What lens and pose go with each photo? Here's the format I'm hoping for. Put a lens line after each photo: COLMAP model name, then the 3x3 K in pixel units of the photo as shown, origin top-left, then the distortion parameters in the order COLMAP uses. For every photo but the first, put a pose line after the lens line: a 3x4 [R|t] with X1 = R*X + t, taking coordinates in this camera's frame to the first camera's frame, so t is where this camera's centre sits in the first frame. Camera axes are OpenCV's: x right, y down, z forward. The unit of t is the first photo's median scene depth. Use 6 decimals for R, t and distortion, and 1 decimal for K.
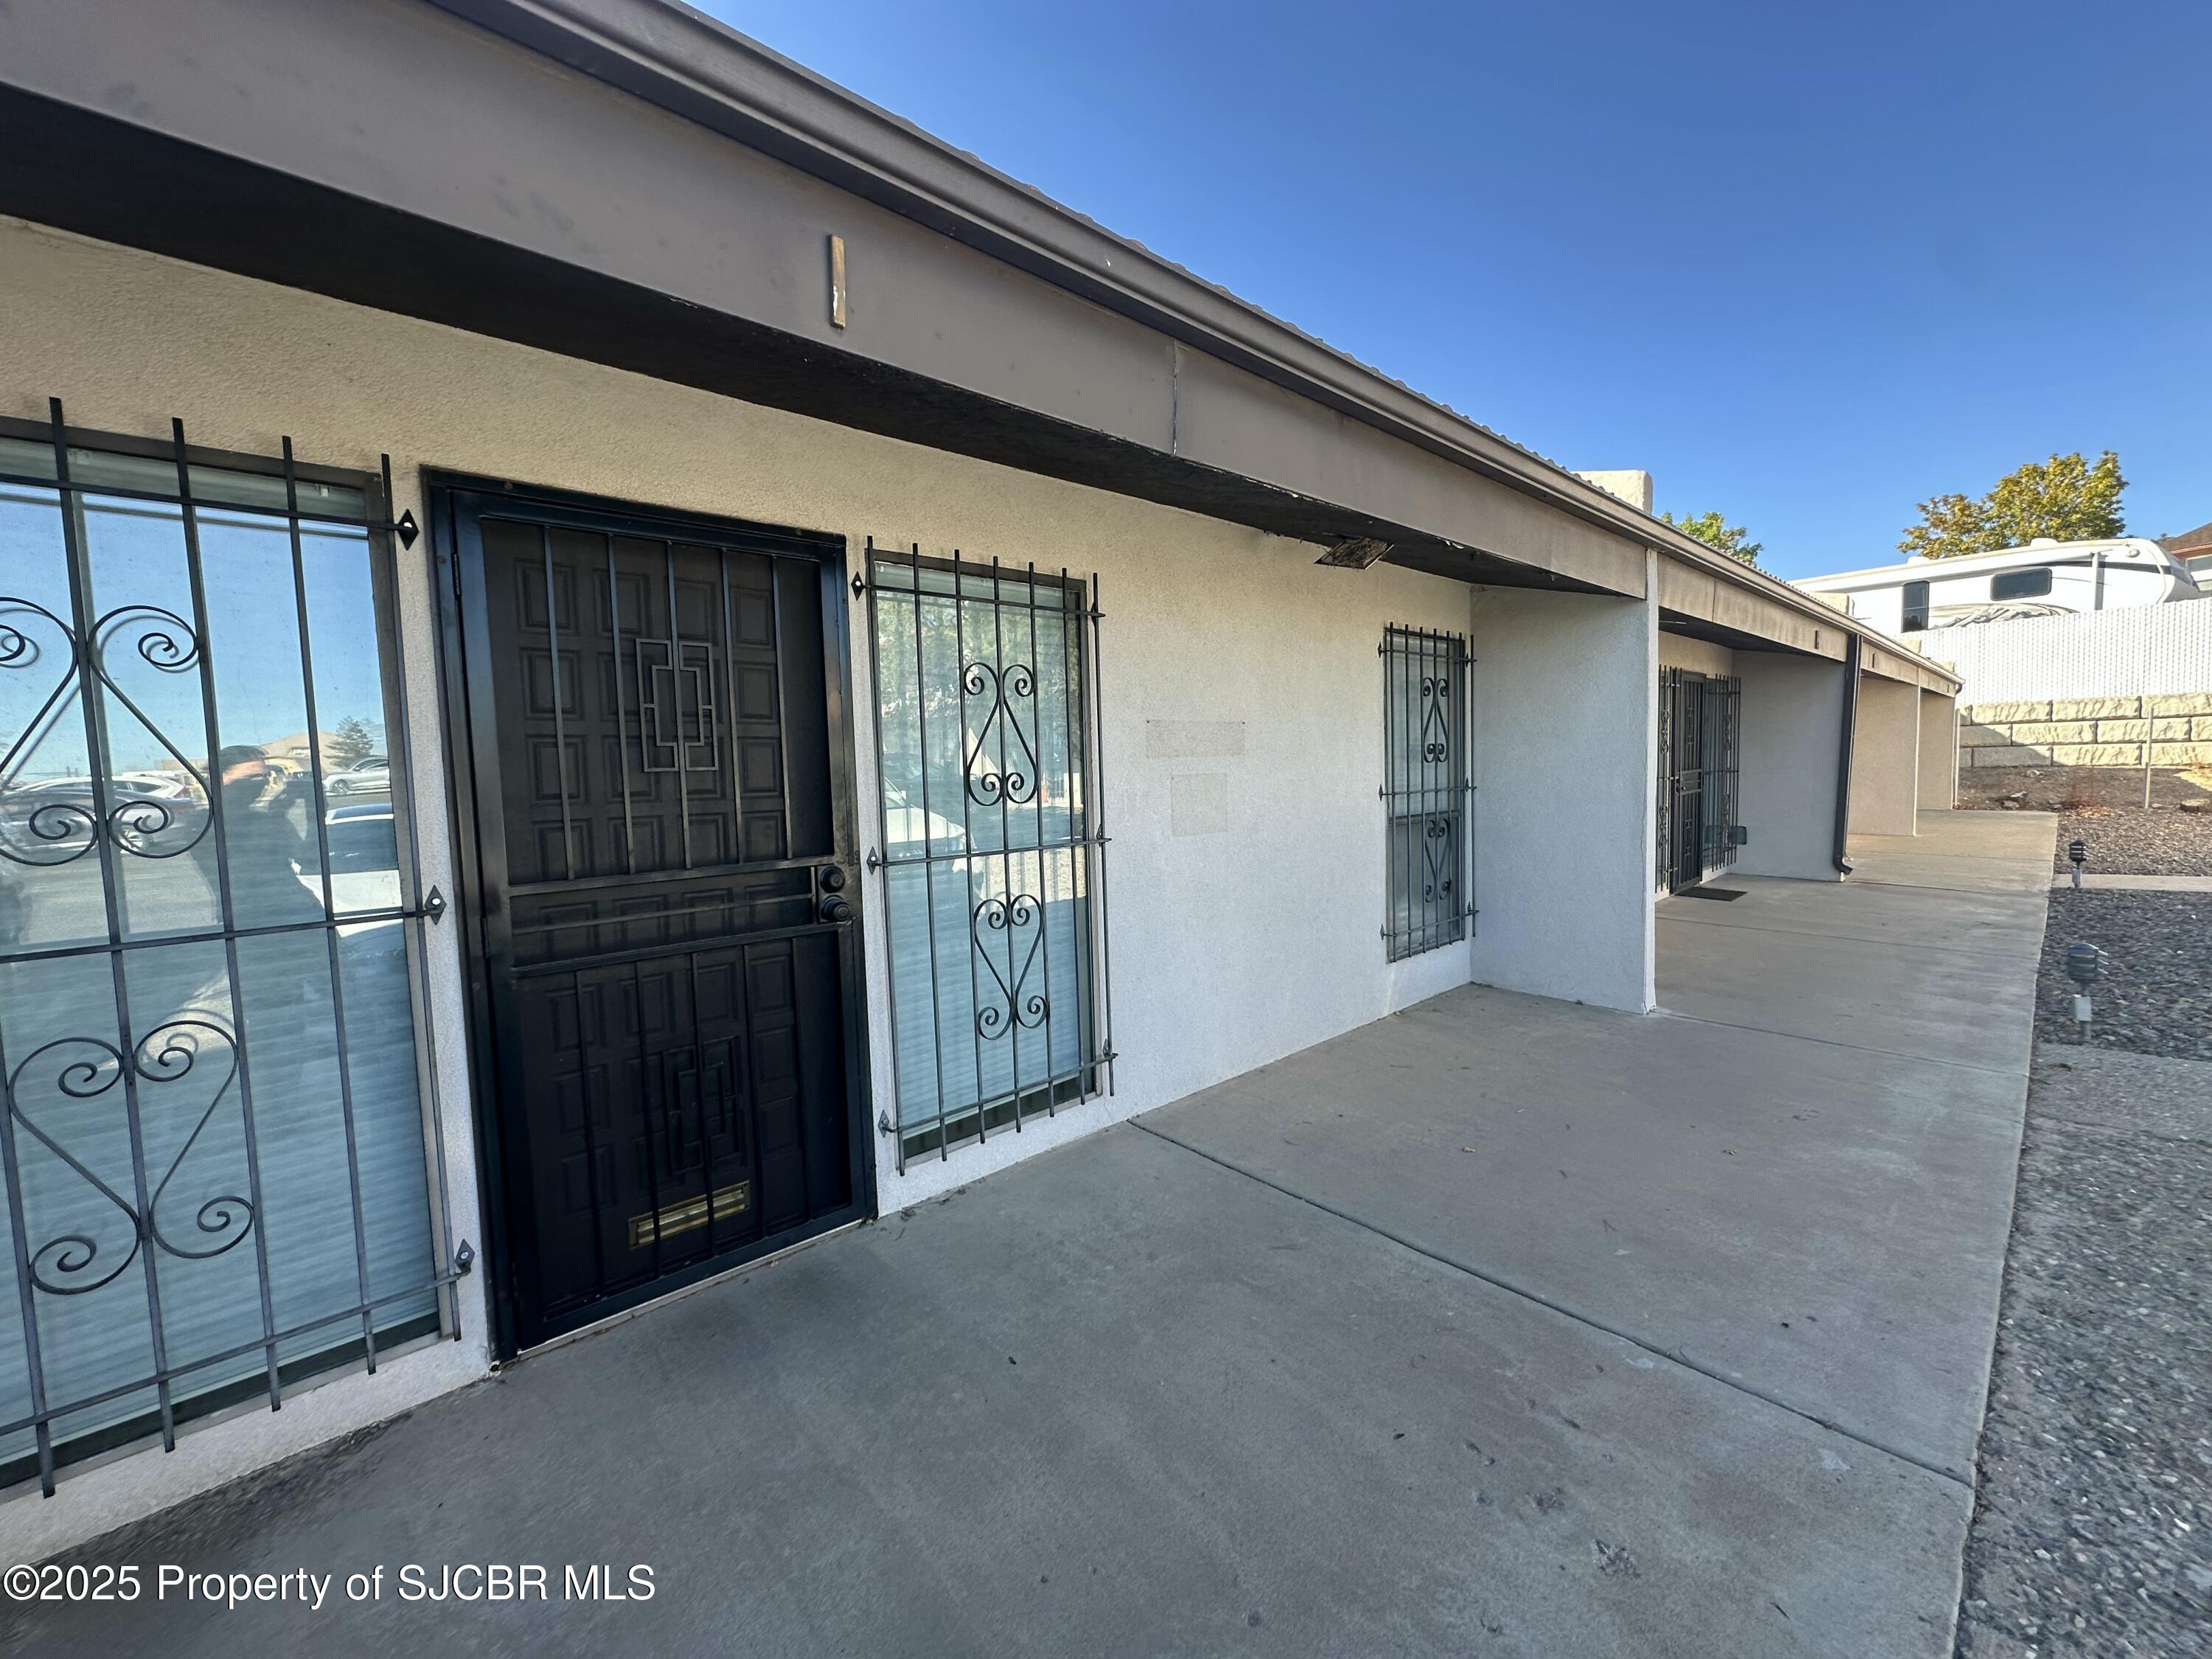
lens RADIAL K [[885.9, 0, 1103.7], [0, 885.9, 827.7], [0, 0, 1]] dist [-0.004188, 0.000766]
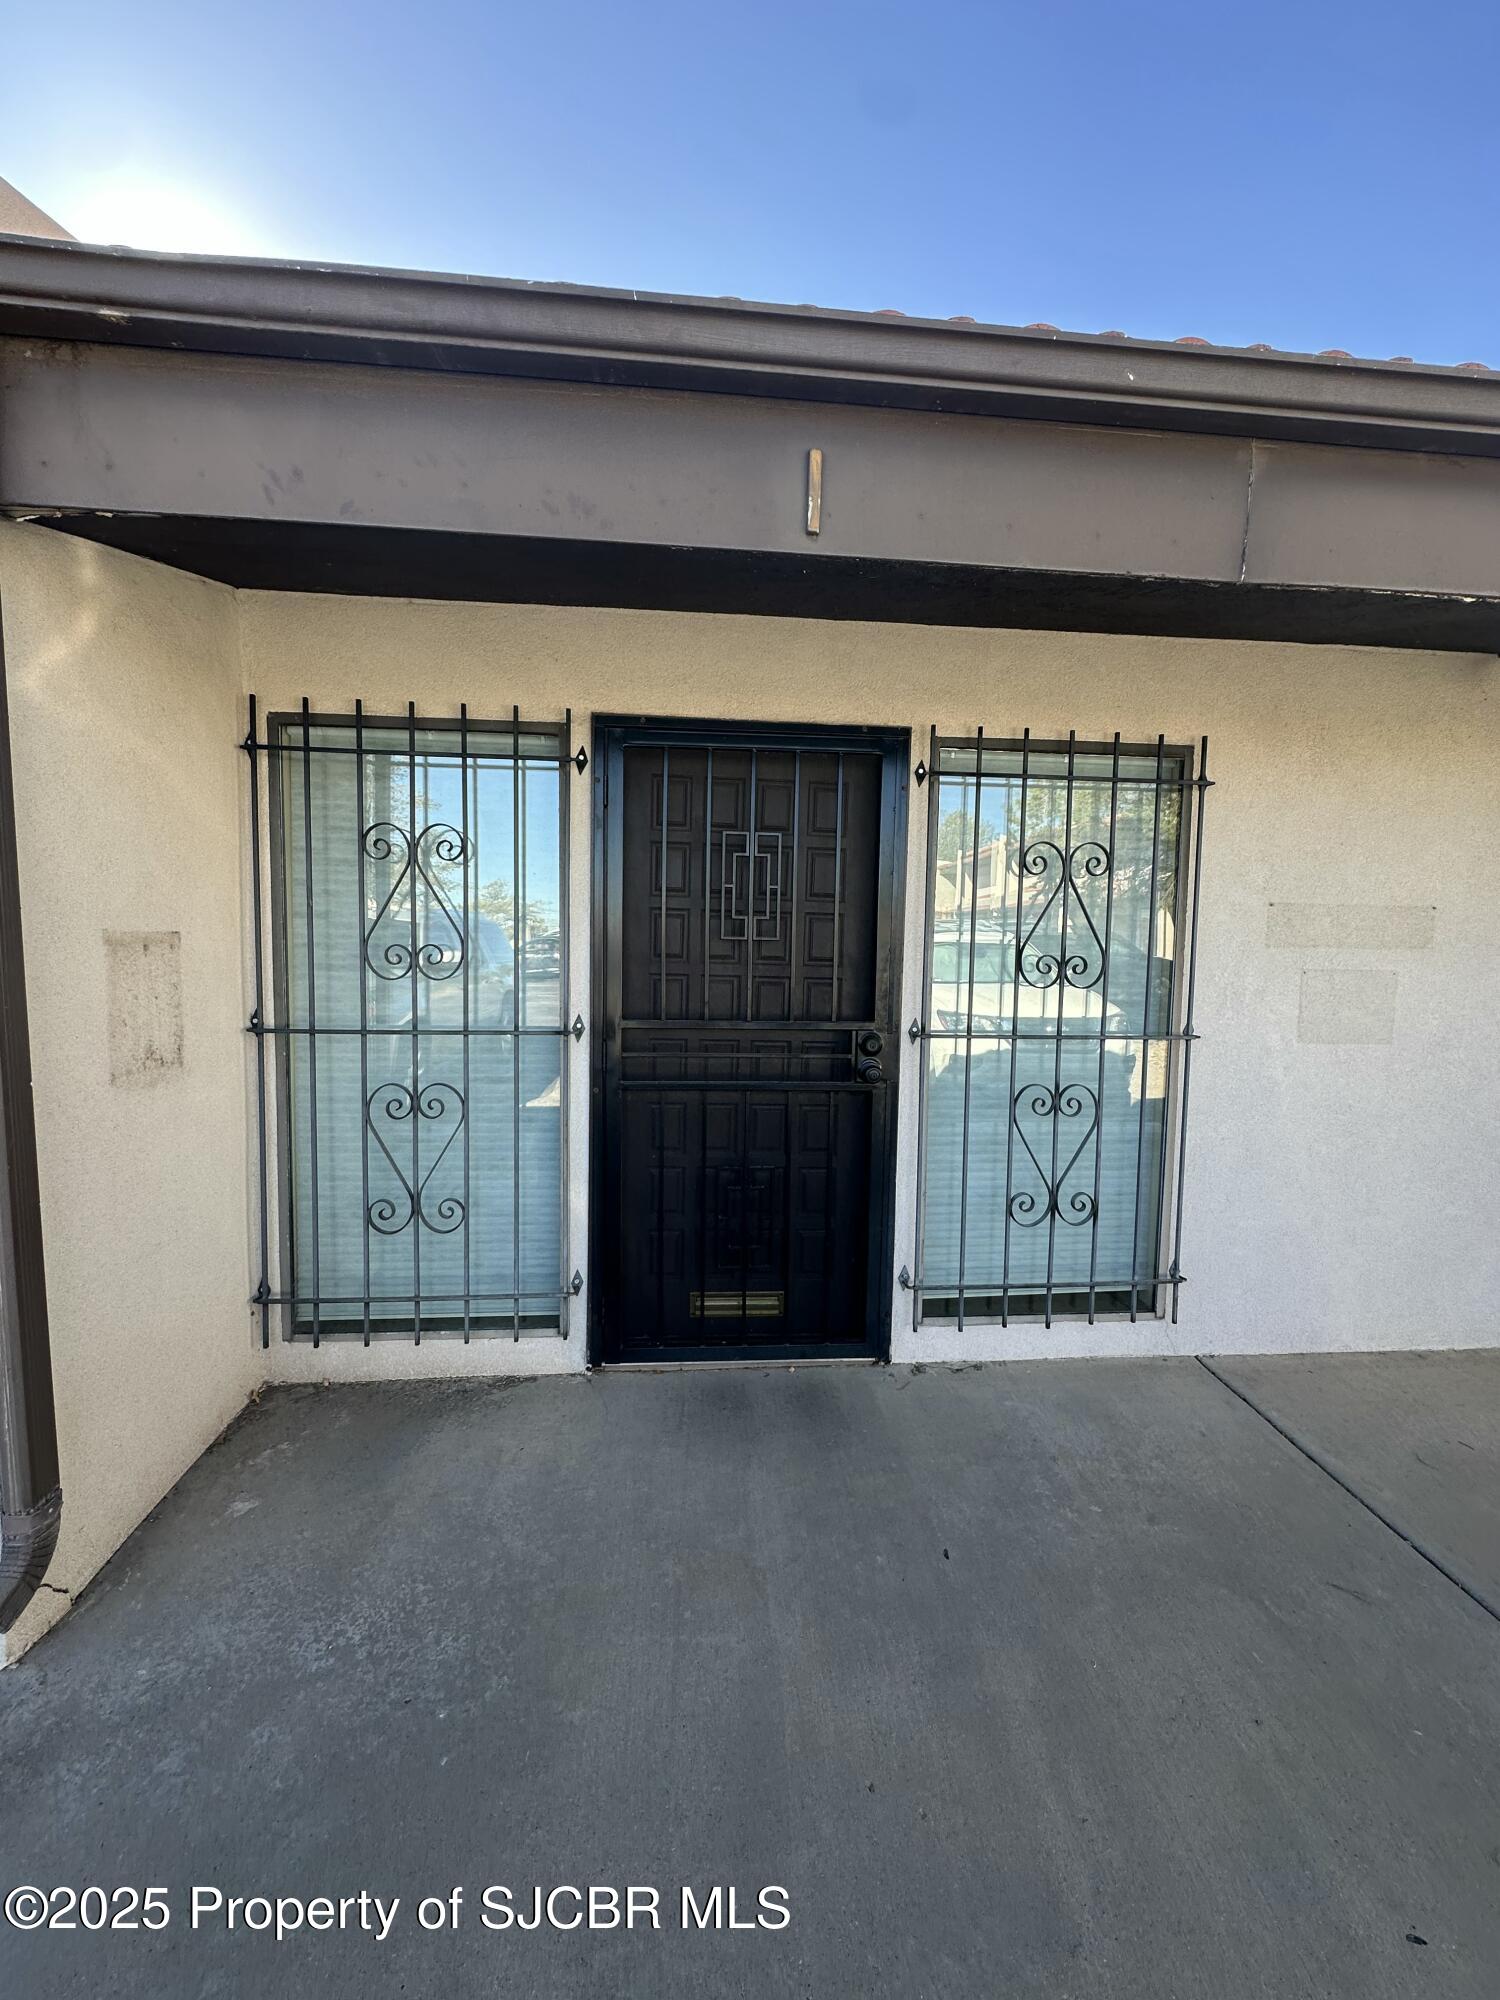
lens RADIAL K [[801.0, 0, 749.7], [0, 801.0, 996.0], [0, 0, 1]] dist [-0.004188, 0.000766]
pose [[0.791219, 0.084257, -0.605700, 0.182591], [-0.083956, 0.996051, 0.028885, -0.018224], [0.605742, 0.027998, 0.795168, 0.128136]]
